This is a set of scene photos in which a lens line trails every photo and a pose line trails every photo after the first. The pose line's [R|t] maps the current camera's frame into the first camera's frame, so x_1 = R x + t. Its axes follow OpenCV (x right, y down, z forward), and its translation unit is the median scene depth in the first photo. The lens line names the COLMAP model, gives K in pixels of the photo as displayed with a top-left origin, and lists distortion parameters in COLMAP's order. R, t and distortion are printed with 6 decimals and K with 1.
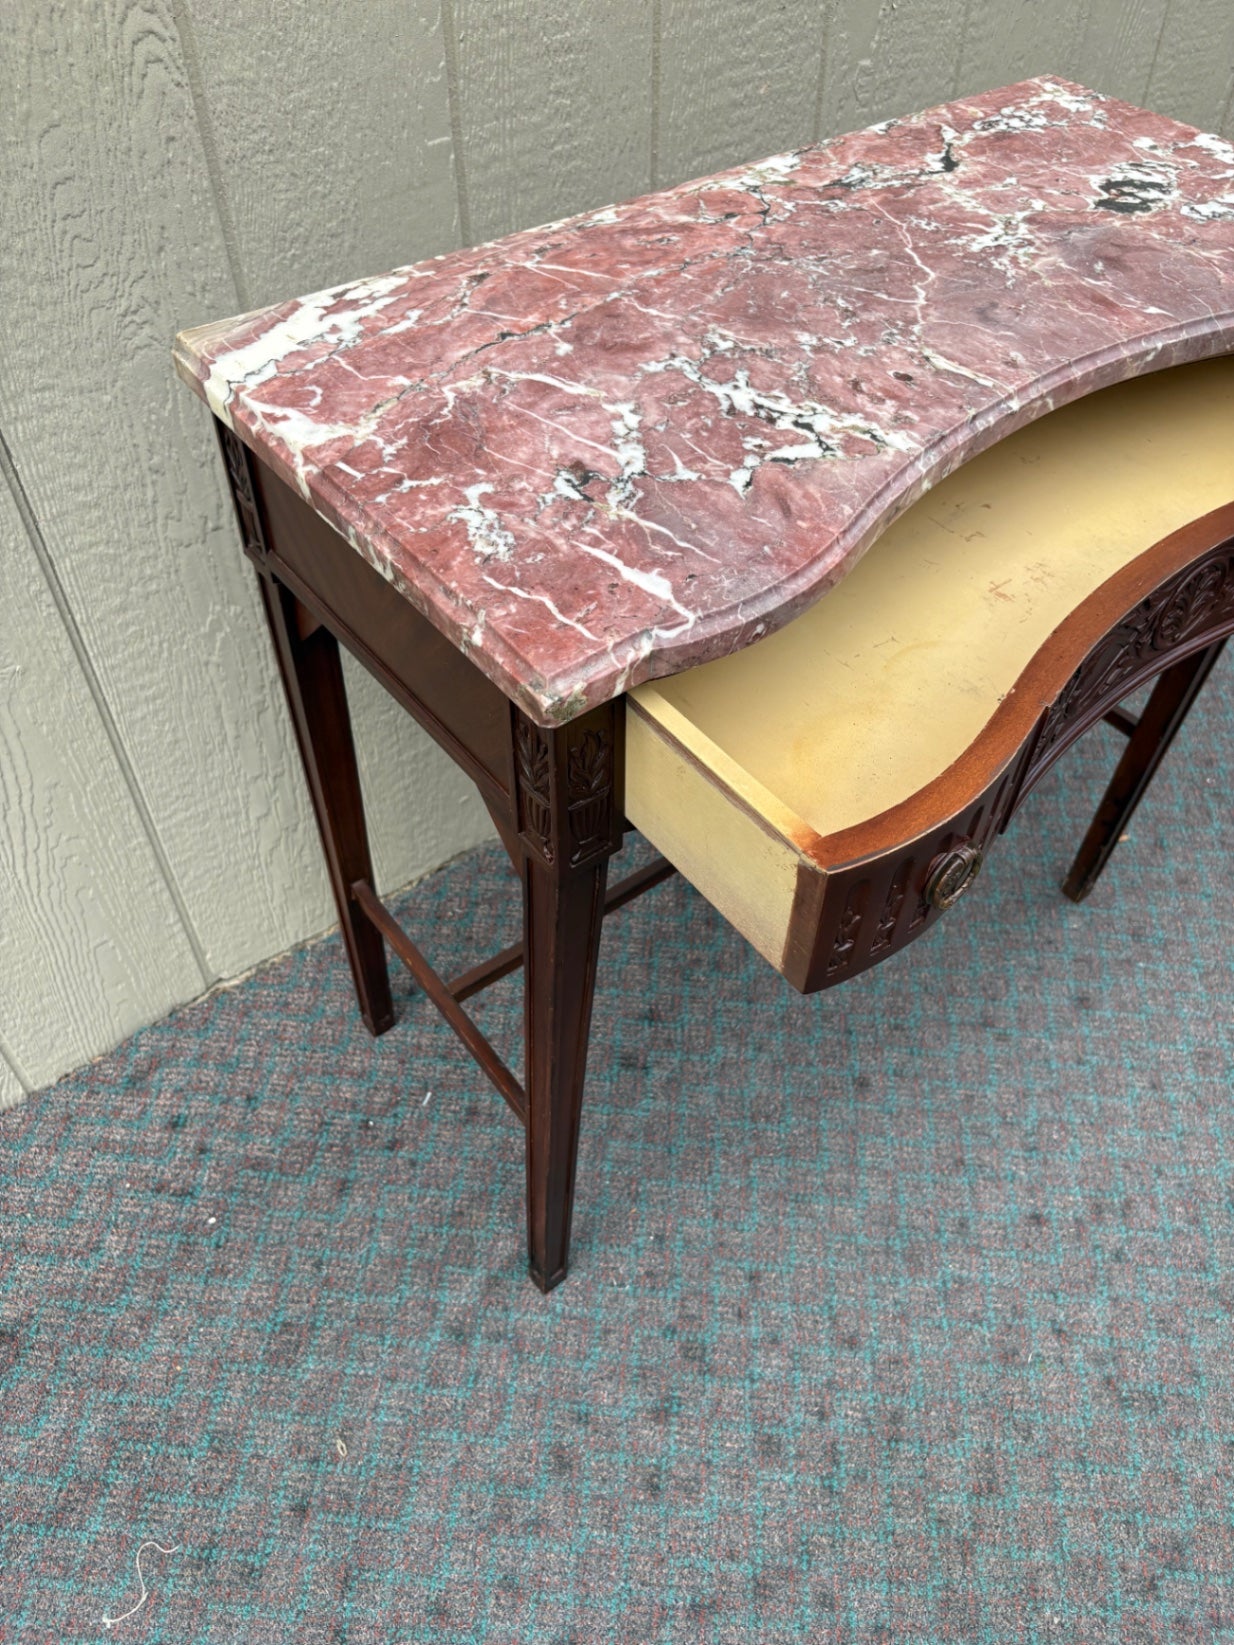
lens RADIAL K [[1252.3, 0, 618.0], [0, 1252.3, 839.5], [0, 0, 1]] dist [0.007319, -0.005067]
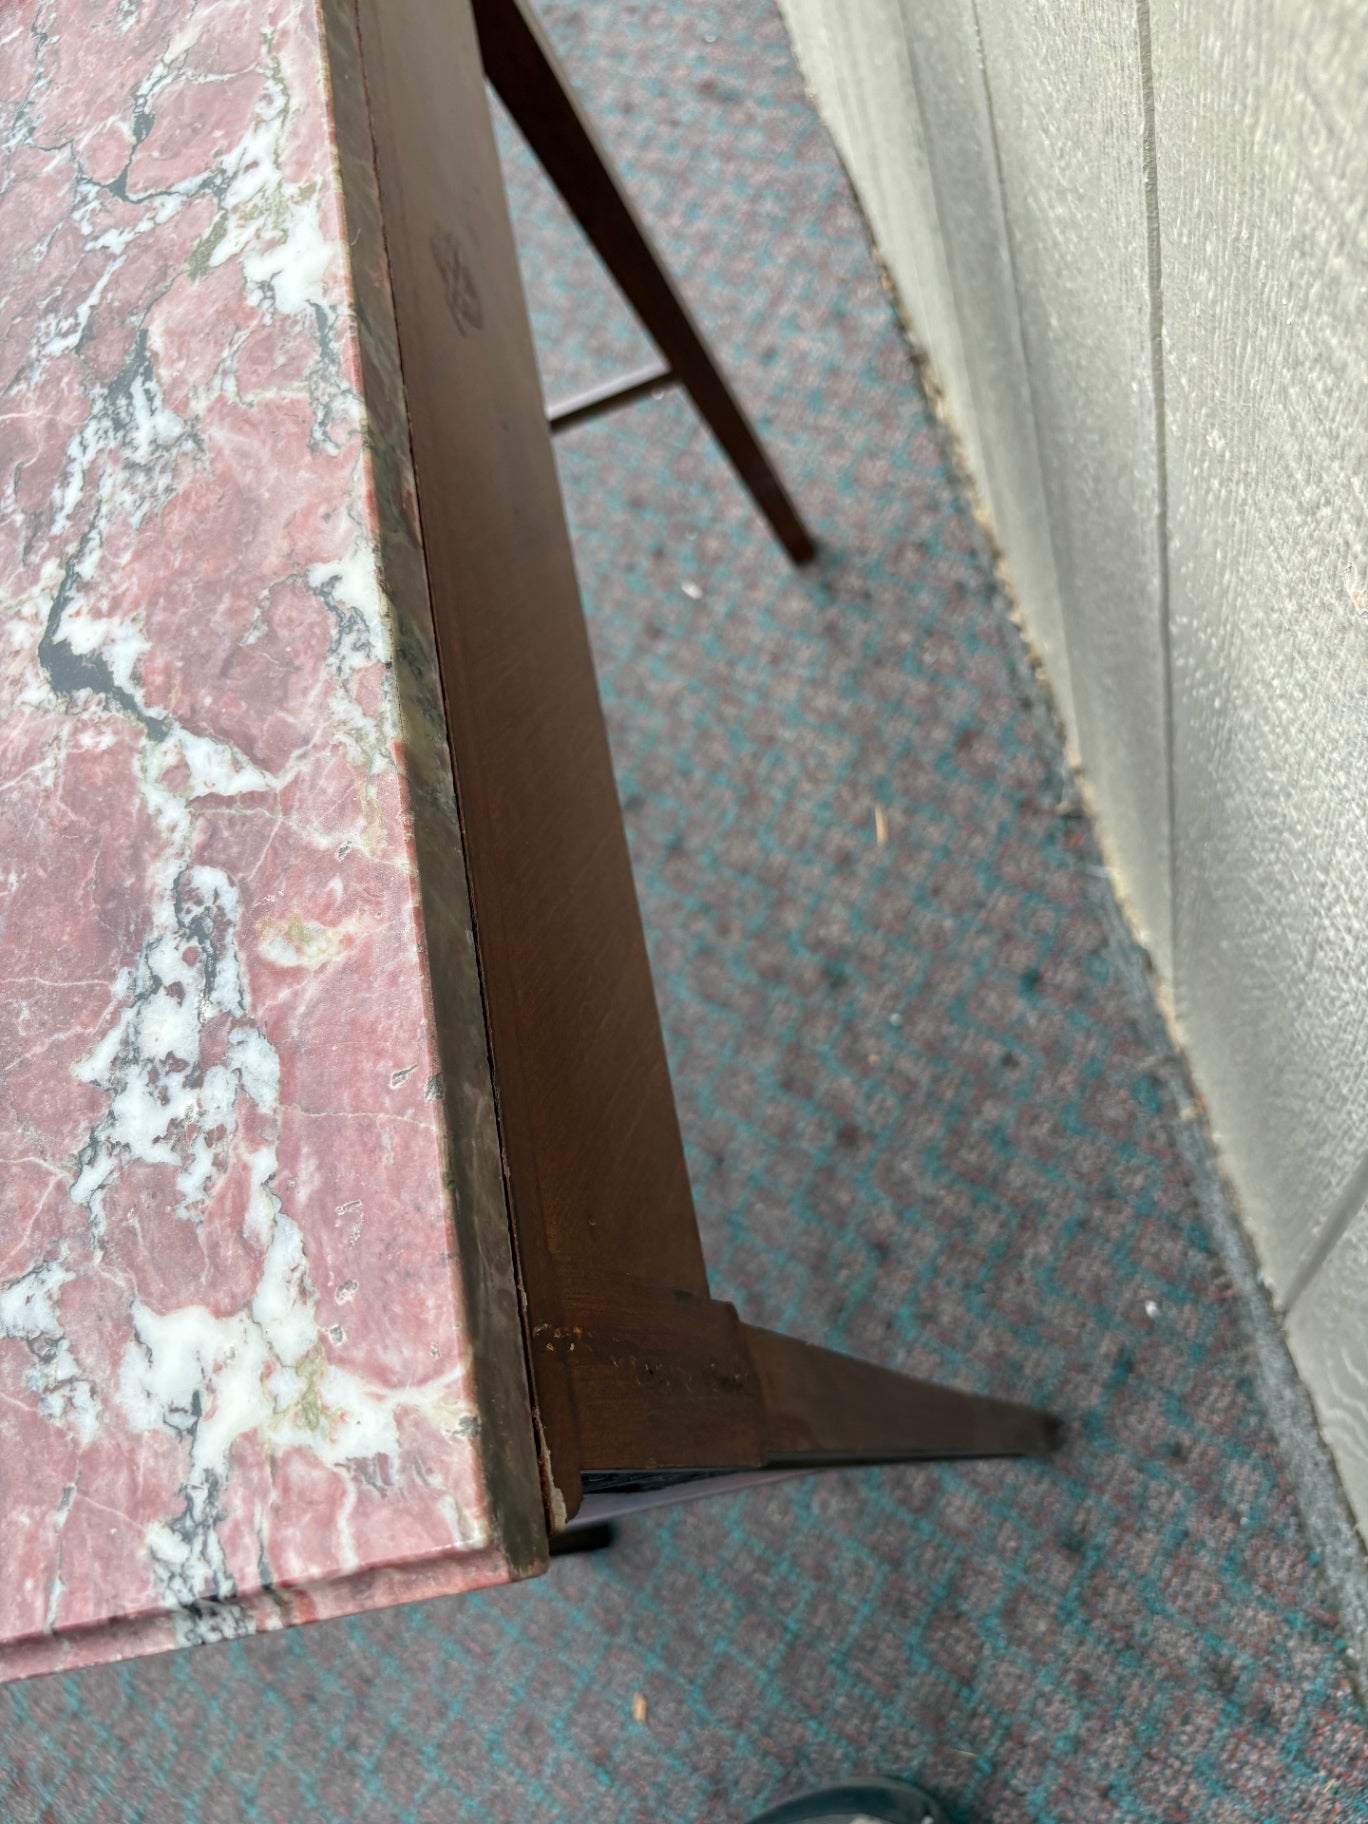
lens RADIAL K [[1409.8, 0, 692.4], [0, 1409.8, 917.0], [0, 0, 1]] dist [-0.004366, -0.003515]
pose [[-0.424595, 0.885640, -0.188044, 0.325596], [-0.398325, 0.003787, 0.917237, -0.961524], [0.813054, 0.464357, 0.351164, 1.040178]]
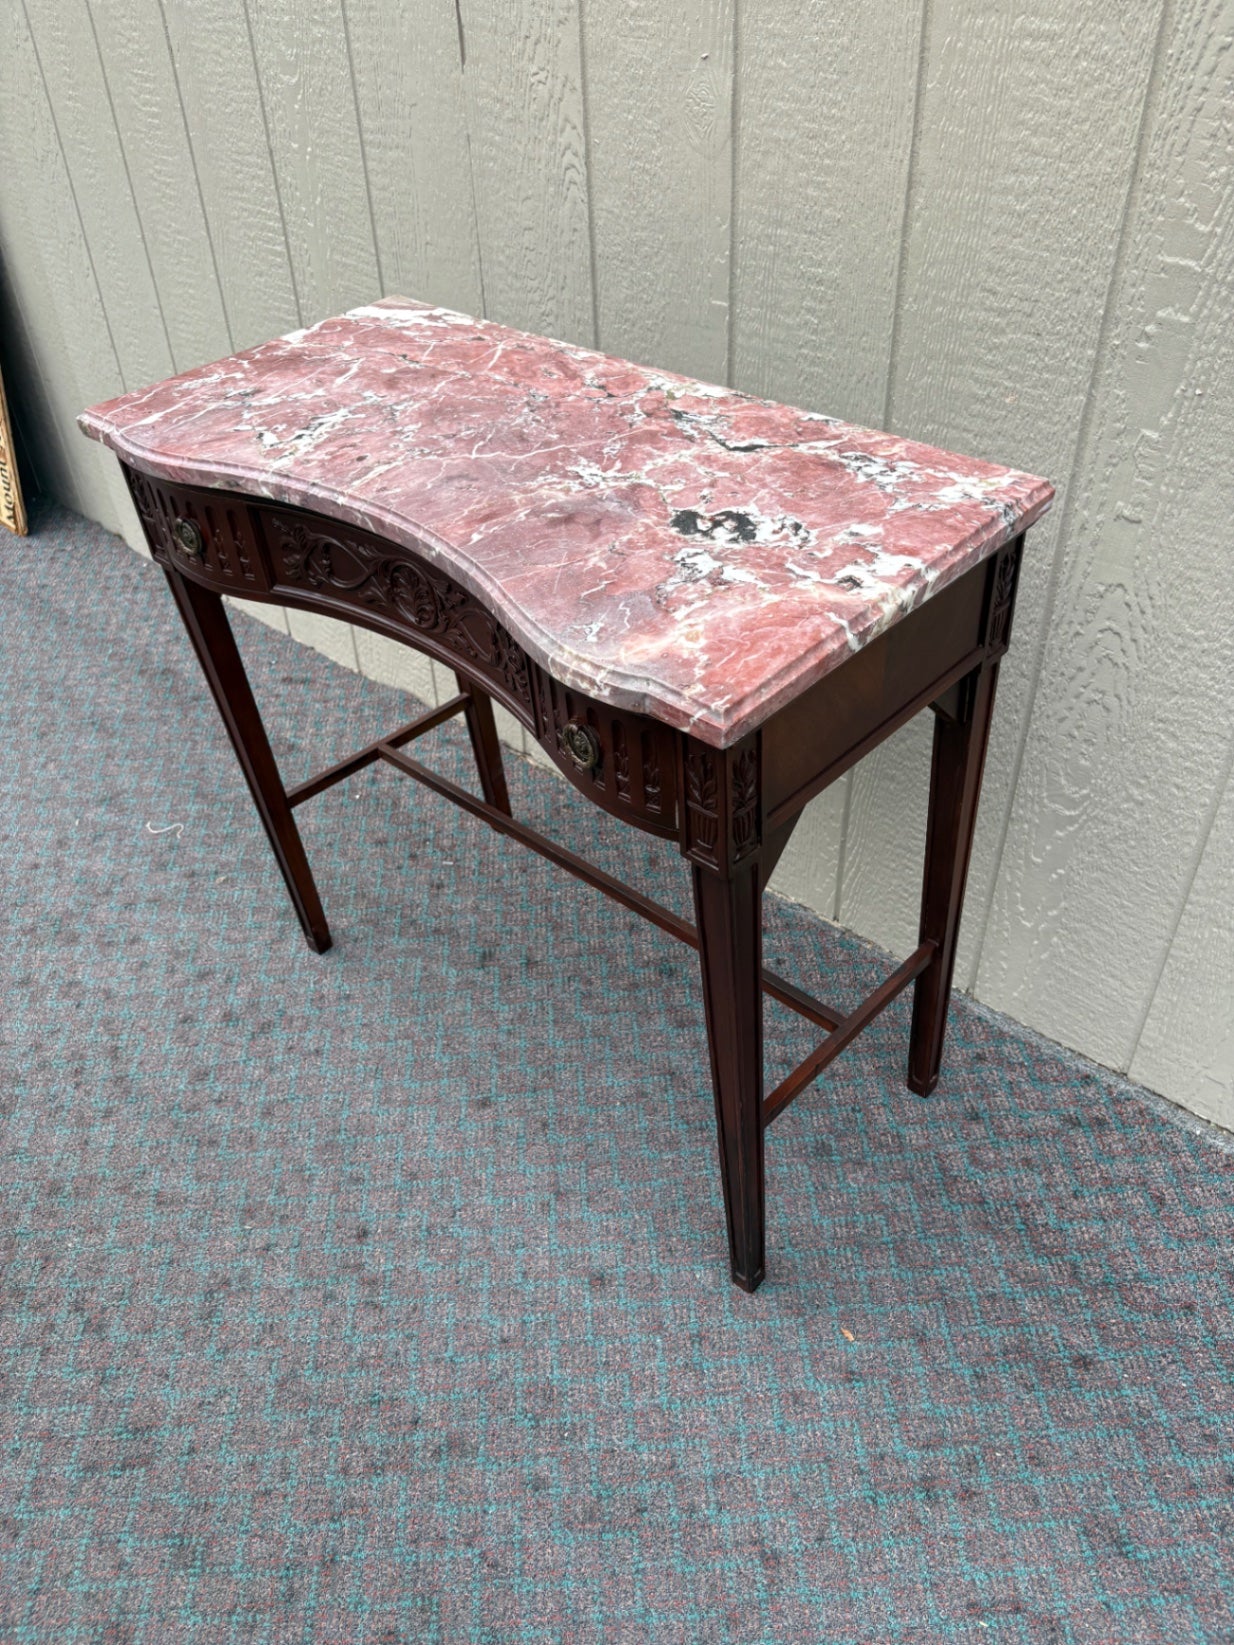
lens RADIAL K [[1249.2, 0, 608.5], [0, 1249.2, 845.0], [0, 0, 1]] dist [0.008005, 0.006510]
pose [[0.147019, 0.634850, -0.758519, 1.309488], [-0.687636, 0.616831, 0.382983, -0.665234], [0.711015, 0.465279, 0.527232, 0.498904]]
